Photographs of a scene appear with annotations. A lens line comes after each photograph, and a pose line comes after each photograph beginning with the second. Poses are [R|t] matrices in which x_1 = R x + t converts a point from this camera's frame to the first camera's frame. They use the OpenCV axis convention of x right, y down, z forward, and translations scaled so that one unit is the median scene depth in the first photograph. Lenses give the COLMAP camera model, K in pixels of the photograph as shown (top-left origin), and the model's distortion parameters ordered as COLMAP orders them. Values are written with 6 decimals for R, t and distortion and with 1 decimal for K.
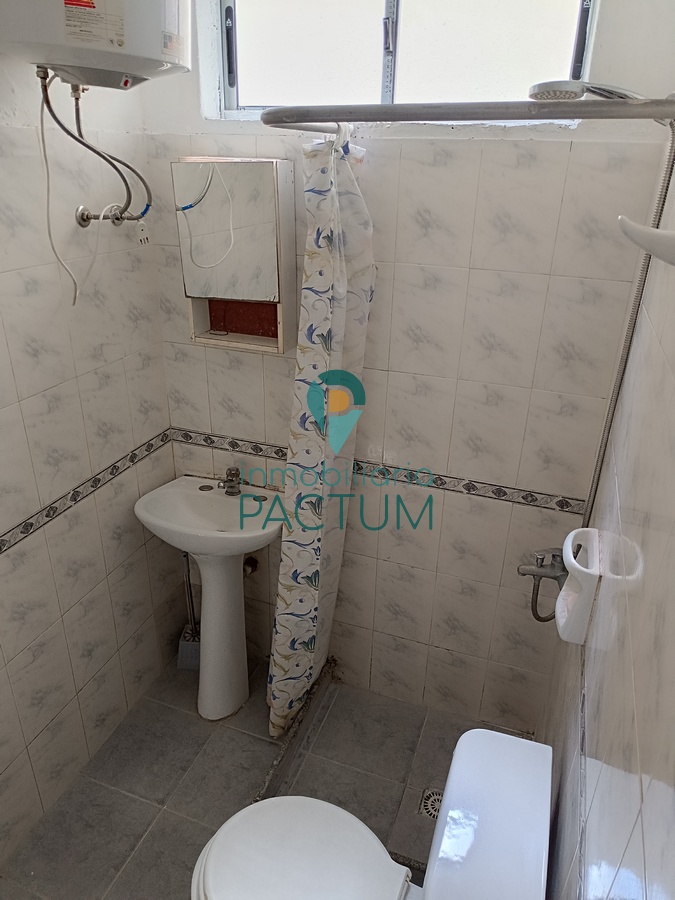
lens RADIAL K [[622.9, 0, 339.2], [0, 622.9, 442.6], [0, 0, 1]] dist [0.005044, -0.006002]
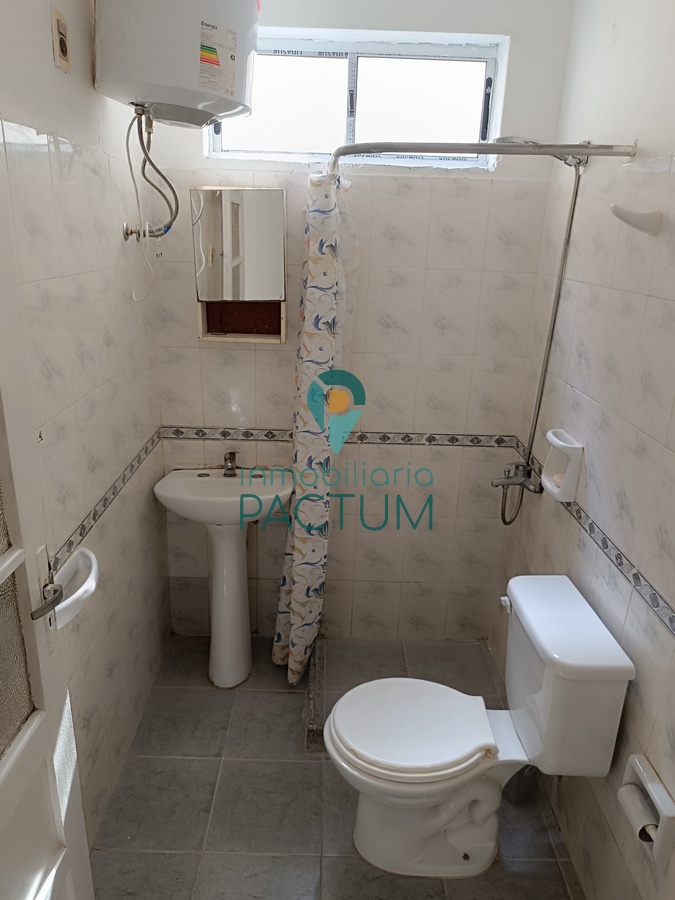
lens RADIAL K [[626.7, 0, 320.1], [0, 626.7, 442.2], [0, 0, 1]] dist [0.005532, -0.000728]
pose [[0.943081, -0.102152, 0.316487, -0.432893], [0.132309, 0.988348, -0.075251, 0.149924], [-0.305112, 0.112842, 0.945607, -0.163593]]
